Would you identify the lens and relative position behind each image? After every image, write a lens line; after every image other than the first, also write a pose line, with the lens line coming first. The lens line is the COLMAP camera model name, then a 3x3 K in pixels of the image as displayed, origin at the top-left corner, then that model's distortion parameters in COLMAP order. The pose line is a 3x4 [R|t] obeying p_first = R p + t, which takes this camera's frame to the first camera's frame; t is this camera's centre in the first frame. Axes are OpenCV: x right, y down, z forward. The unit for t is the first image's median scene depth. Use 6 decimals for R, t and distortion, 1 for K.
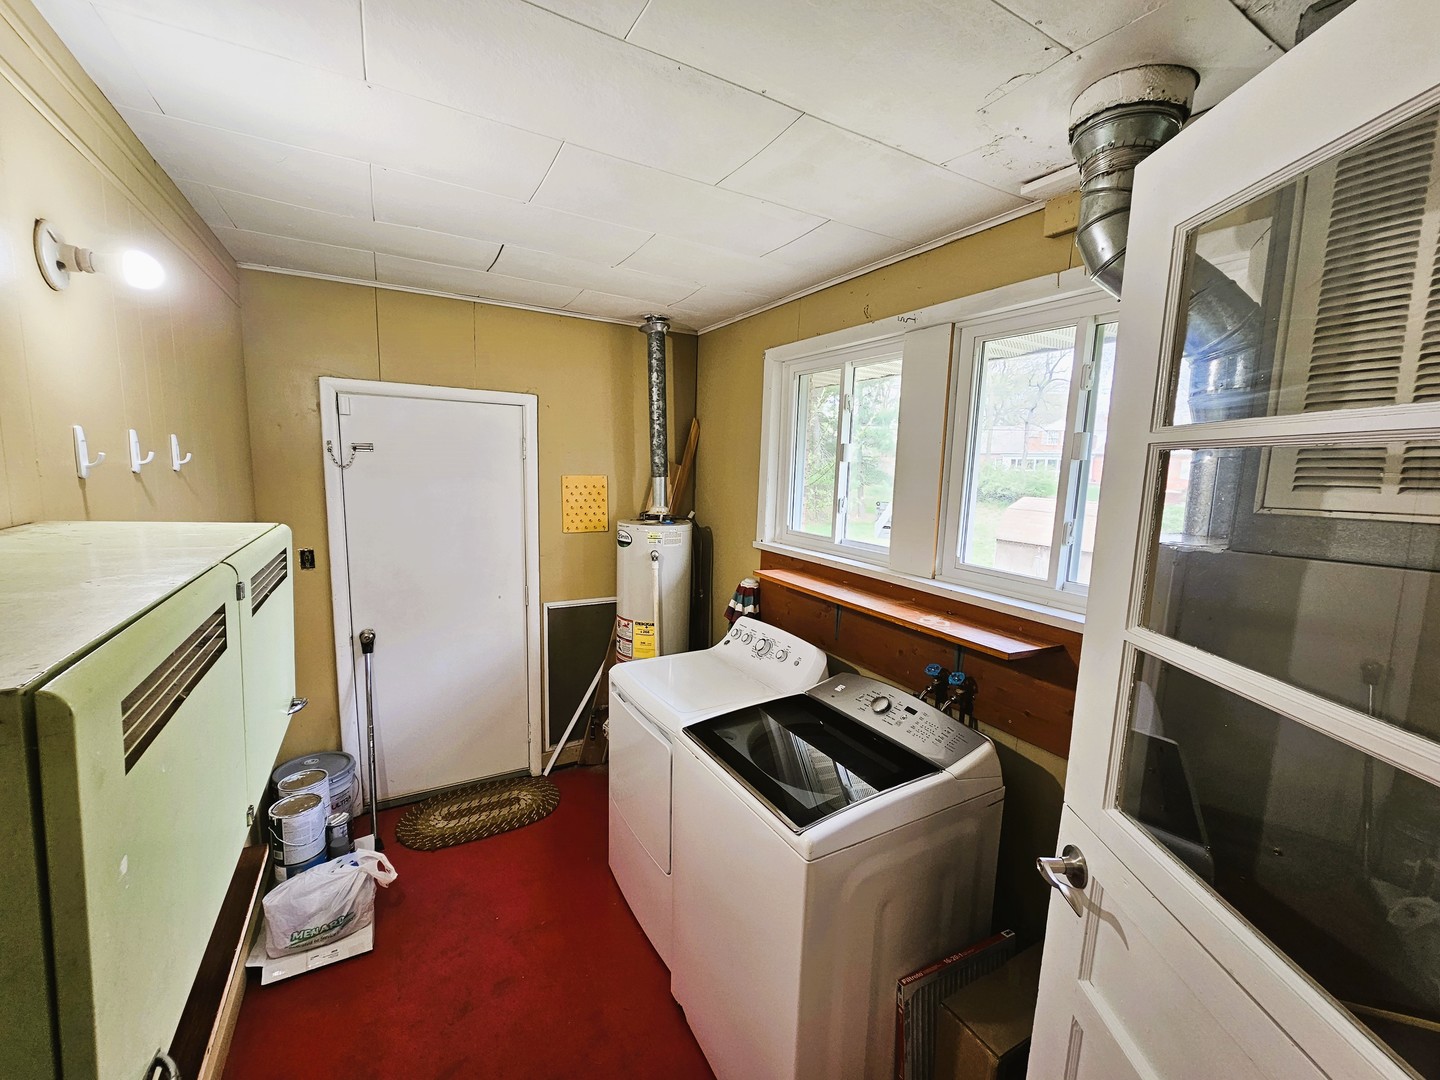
lens RADIAL K [[587.4, 0, 723.9], [0, 587.4, 546.8], [0, 0, 1]] dist [0.000602, -0.000839]
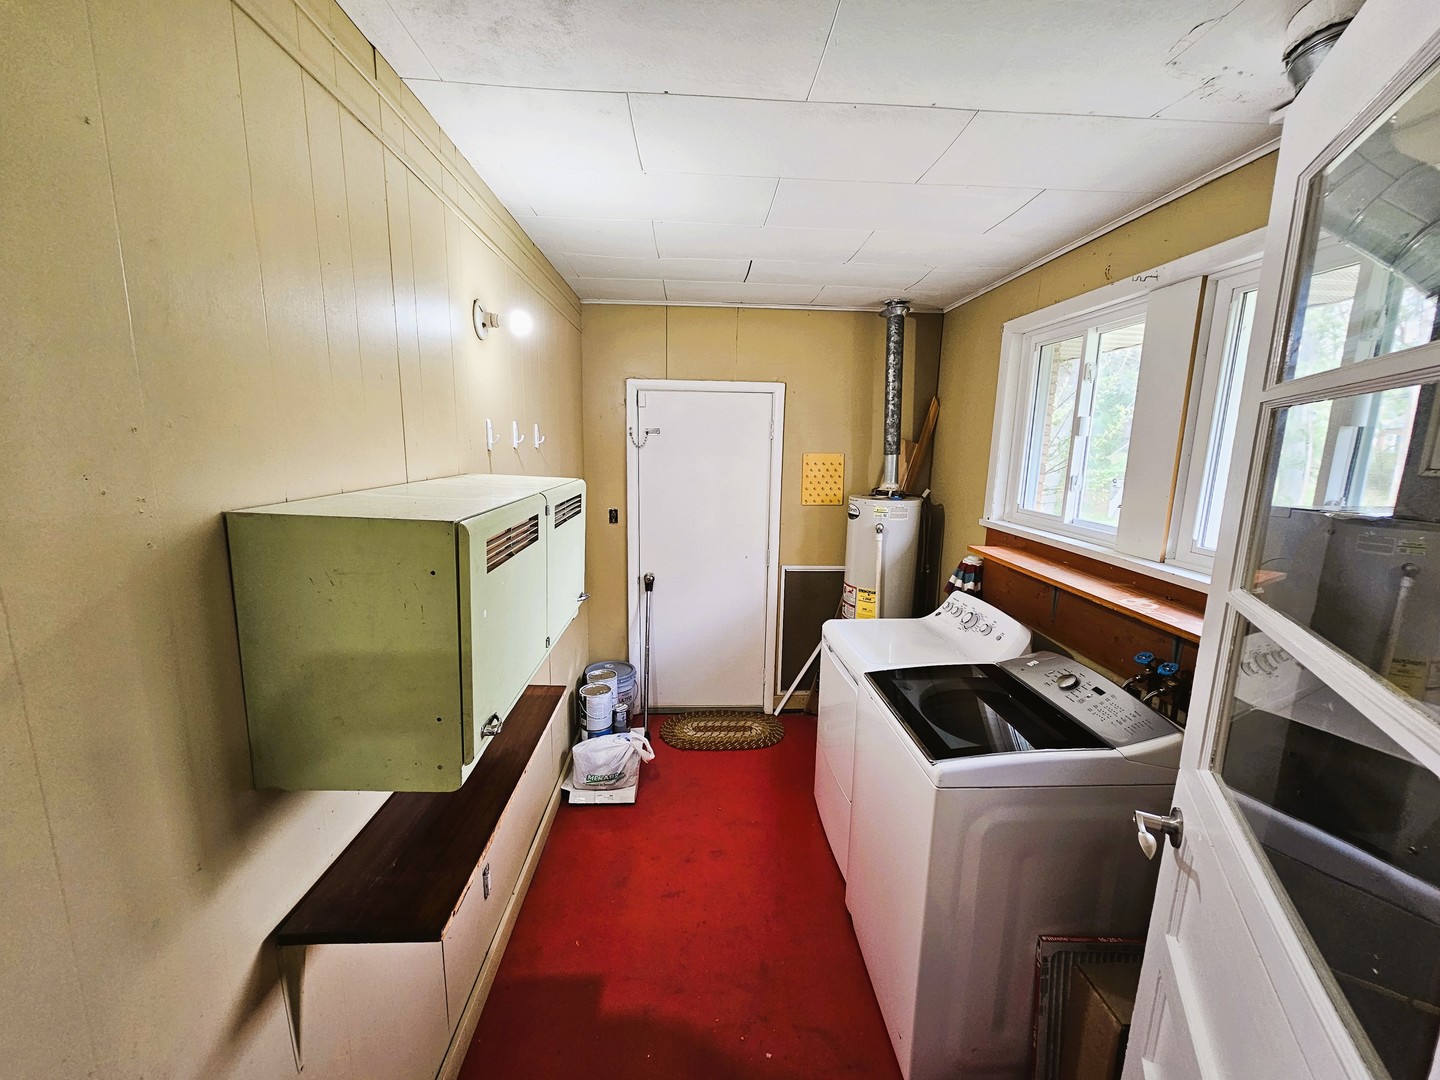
lens RADIAL K [[587.4, 0, 723.9], [0, 587.4, 546.8], [0, 0, 1]] dist [0.000602, -0.000839]
pose [[0.893343, 0.066043, -0.444495, 0.123251], [-0.054060, 0.997752, 0.039597, 0.024883], [0.446111, -0.011344, 0.894906, -0.094568]]
